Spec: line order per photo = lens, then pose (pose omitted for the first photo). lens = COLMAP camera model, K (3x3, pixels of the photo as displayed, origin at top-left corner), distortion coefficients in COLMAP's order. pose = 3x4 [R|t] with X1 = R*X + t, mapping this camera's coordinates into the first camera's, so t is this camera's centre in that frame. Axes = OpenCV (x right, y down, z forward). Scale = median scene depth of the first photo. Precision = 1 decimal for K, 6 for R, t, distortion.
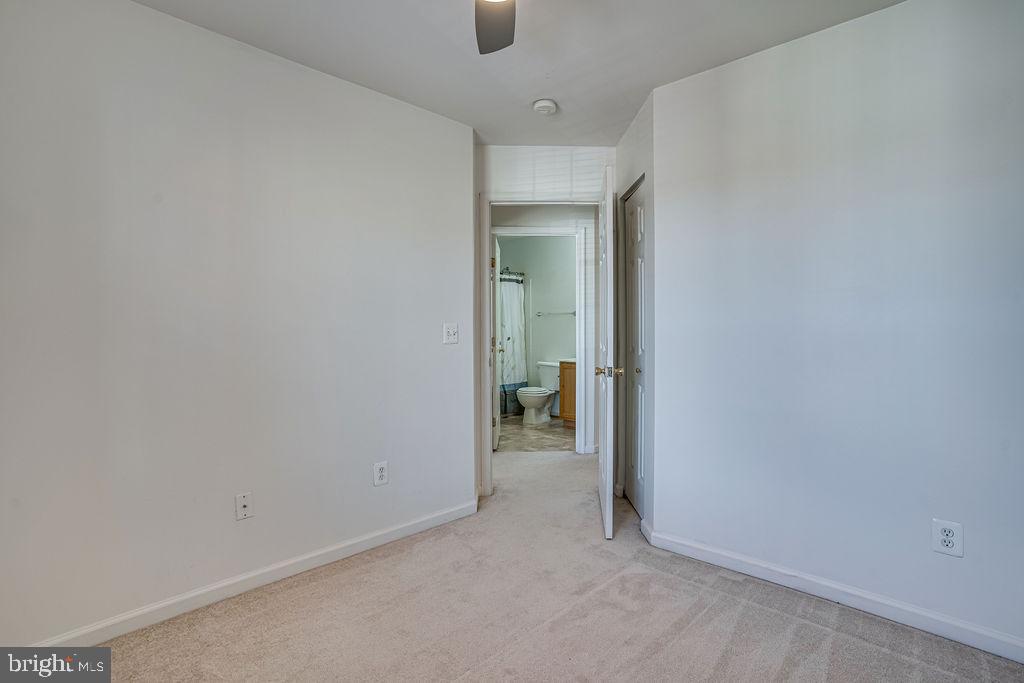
lens RADIAL K [[517.8, 0, 508.7], [0, 517.8, 339.6], [0, 0, 1]] dist [-0.057728, 0.024016]
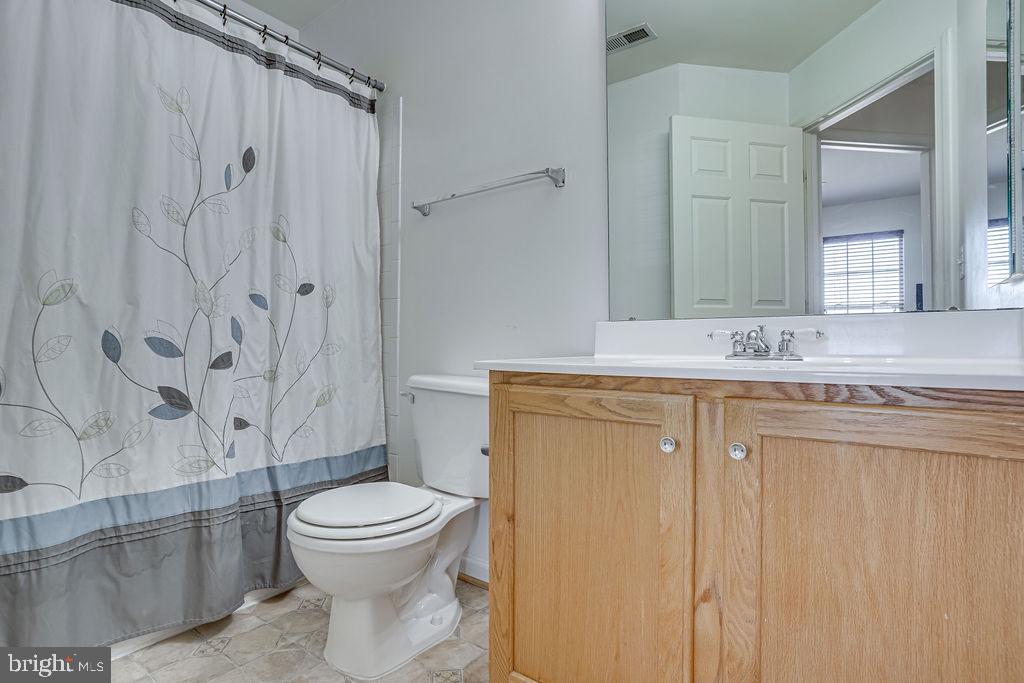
lens RADIAL K [[517.8, 0, 508.7], [0, 517.8, 339.6], [0, 0, 1]] dist [-0.057728, 0.024016]
pose [[0.996031, 0.006466, 0.088774, 0.080616], [-0.002015, 0.998741, -0.050128, 0.037256], [-0.088986, 0.049751, 0.994790, 0.729903]]
